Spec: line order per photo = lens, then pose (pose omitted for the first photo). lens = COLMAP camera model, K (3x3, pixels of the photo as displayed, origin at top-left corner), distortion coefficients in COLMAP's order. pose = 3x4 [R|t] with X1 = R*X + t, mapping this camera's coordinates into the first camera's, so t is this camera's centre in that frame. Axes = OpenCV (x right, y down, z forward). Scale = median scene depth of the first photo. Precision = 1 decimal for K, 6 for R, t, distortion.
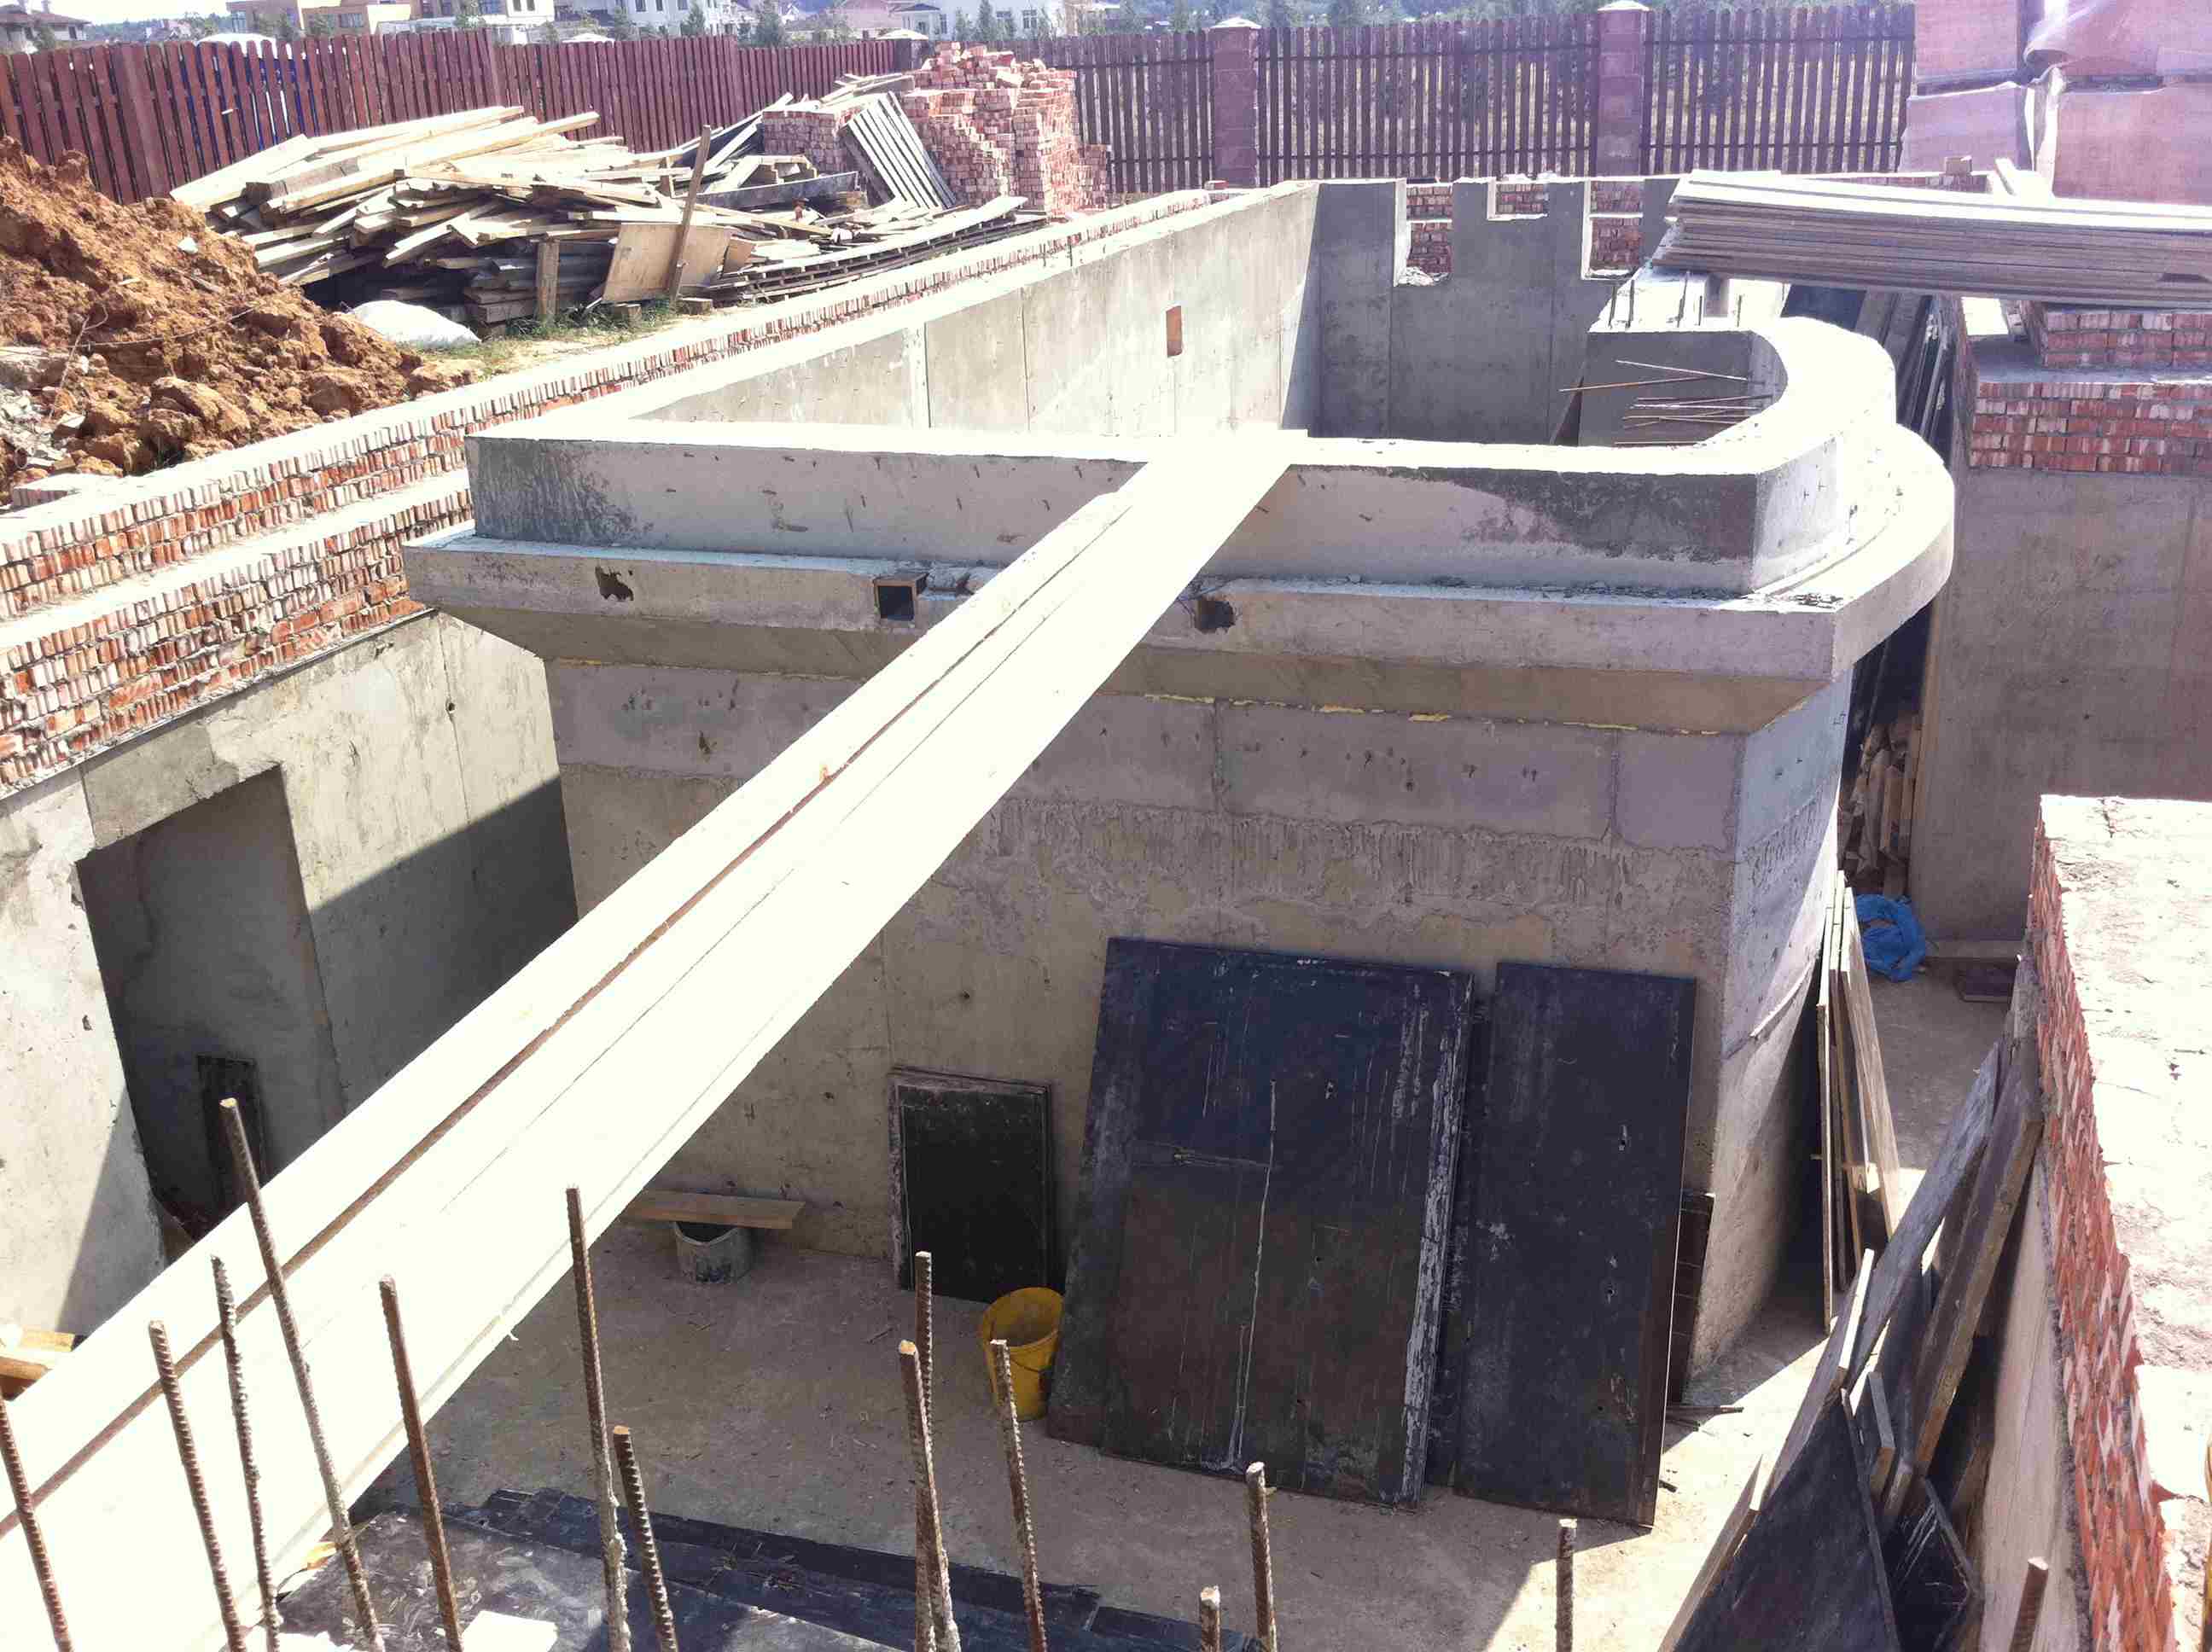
lens RADIAL K [[1996.3, 0, 1106.0], [0, 1996.3, 826.0], [0, 0, 1]] dist [0.109742, -0.310808]
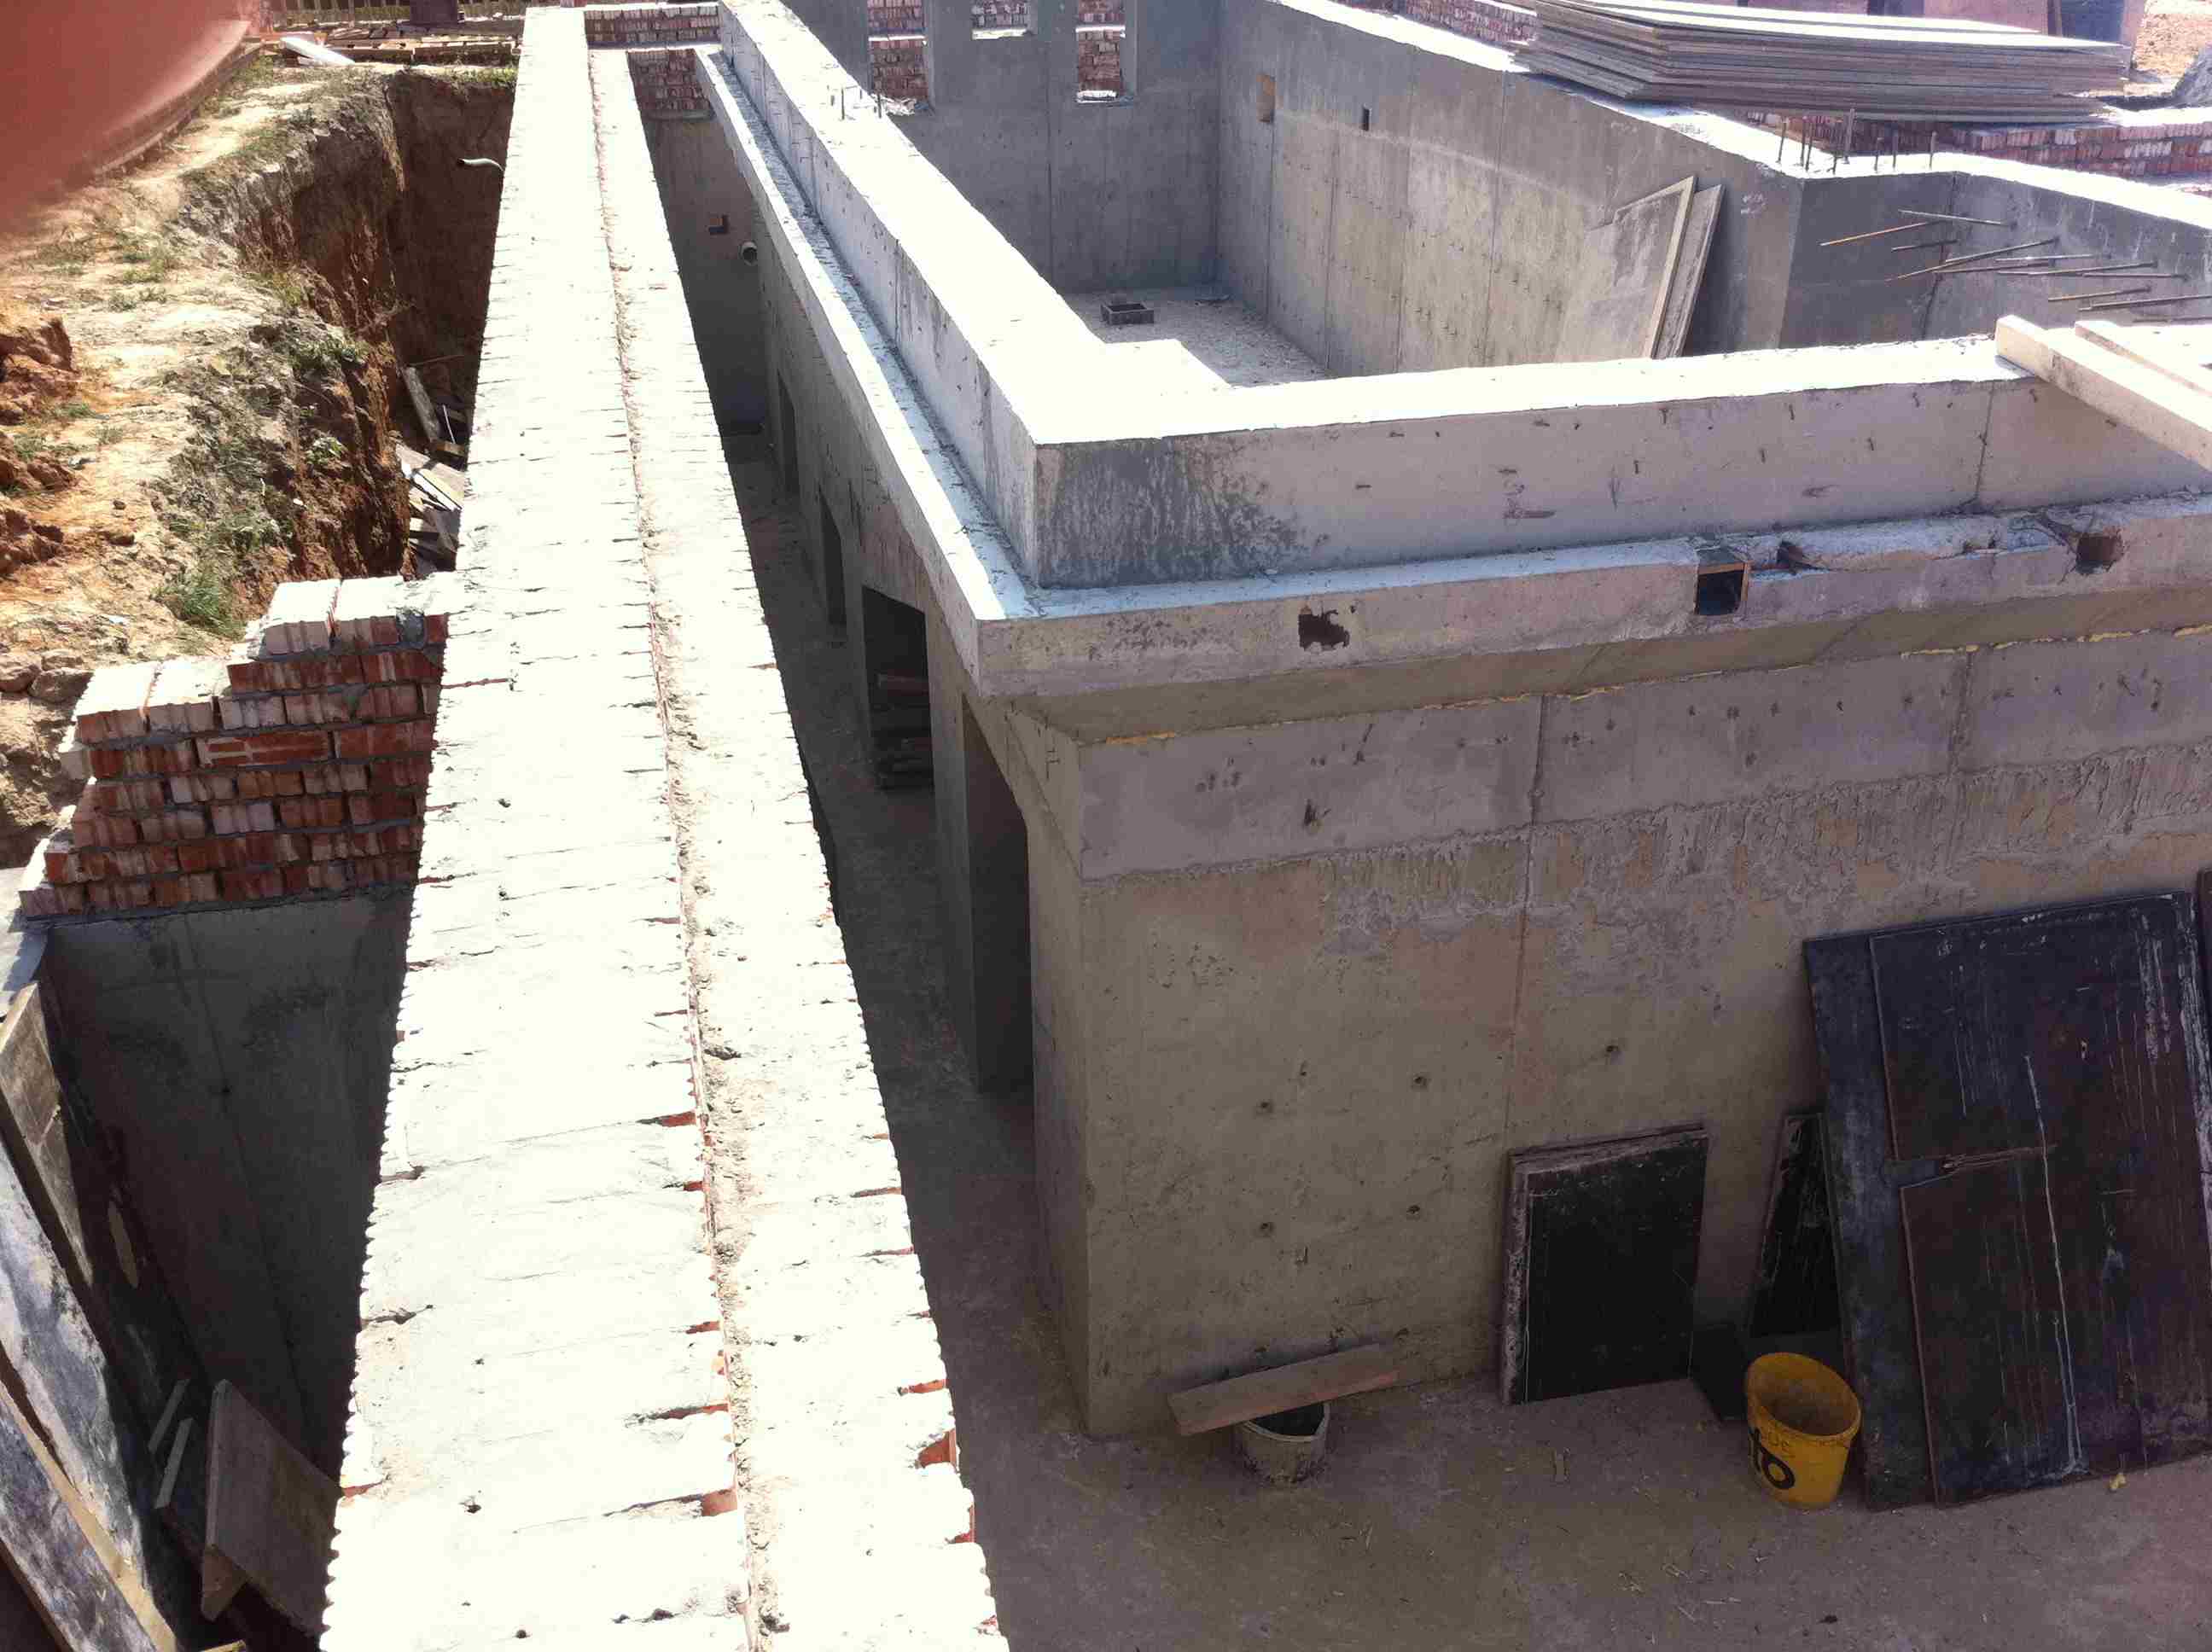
lens RADIAL K [[1996.3, 0, 1106.0], [0, 1996.3, 826.0], [0, 0, 1]] dist [0.109742, -0.310808]
pose [[0.854558, -0.210368, 0.474843, -0.655335], [0.167376, 0.977064, 0.131645, -0.156059], [-0.491646, -0.033021, 0.870169, 0.408797]]
